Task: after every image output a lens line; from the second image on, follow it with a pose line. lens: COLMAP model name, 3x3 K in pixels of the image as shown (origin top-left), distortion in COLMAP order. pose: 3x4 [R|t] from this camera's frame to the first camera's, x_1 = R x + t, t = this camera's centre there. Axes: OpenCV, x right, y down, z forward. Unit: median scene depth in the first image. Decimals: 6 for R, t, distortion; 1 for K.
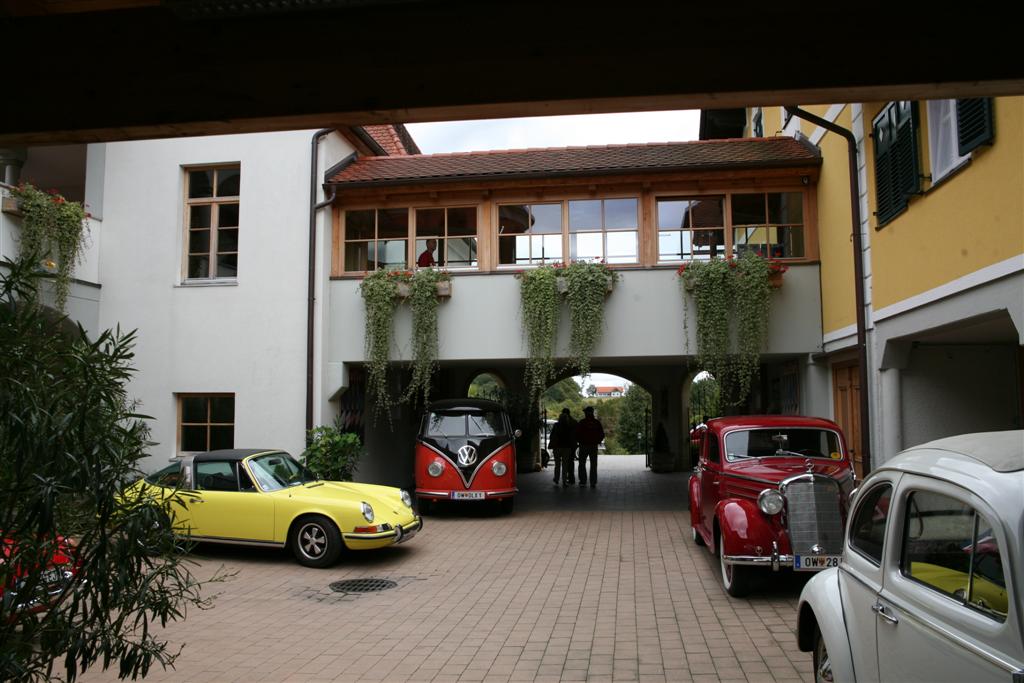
lens RADIAL K [[865.9, 0, 512.0], [0, 865.9, 341.5], [0, 0, 1]] dist [-0.146622, 0.000240]
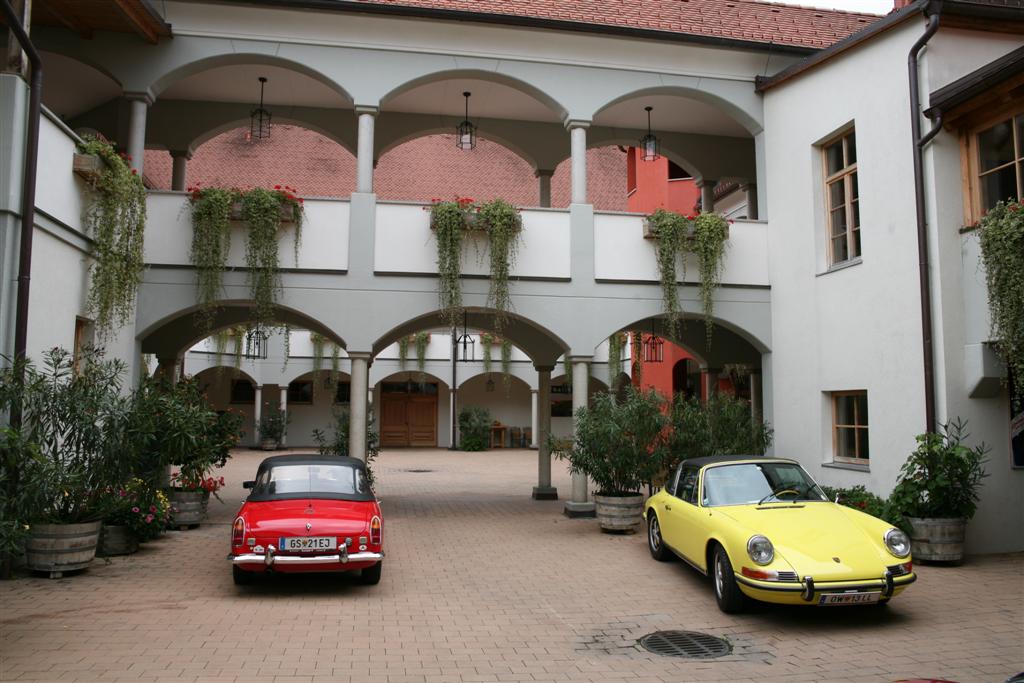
lens RADIAL K [[749.4, 0, 512.3], [0, 749.4, 325.9], [0, 0, 1]] dist [0.001475, 0.002191]
pose [[0.302500, -0.096946, -0.948206, 0.277433], [0.066534, 0.994535, -0.080457, 0.033863], [0.950824, -0.038749, 0.307297, 0.436859]]
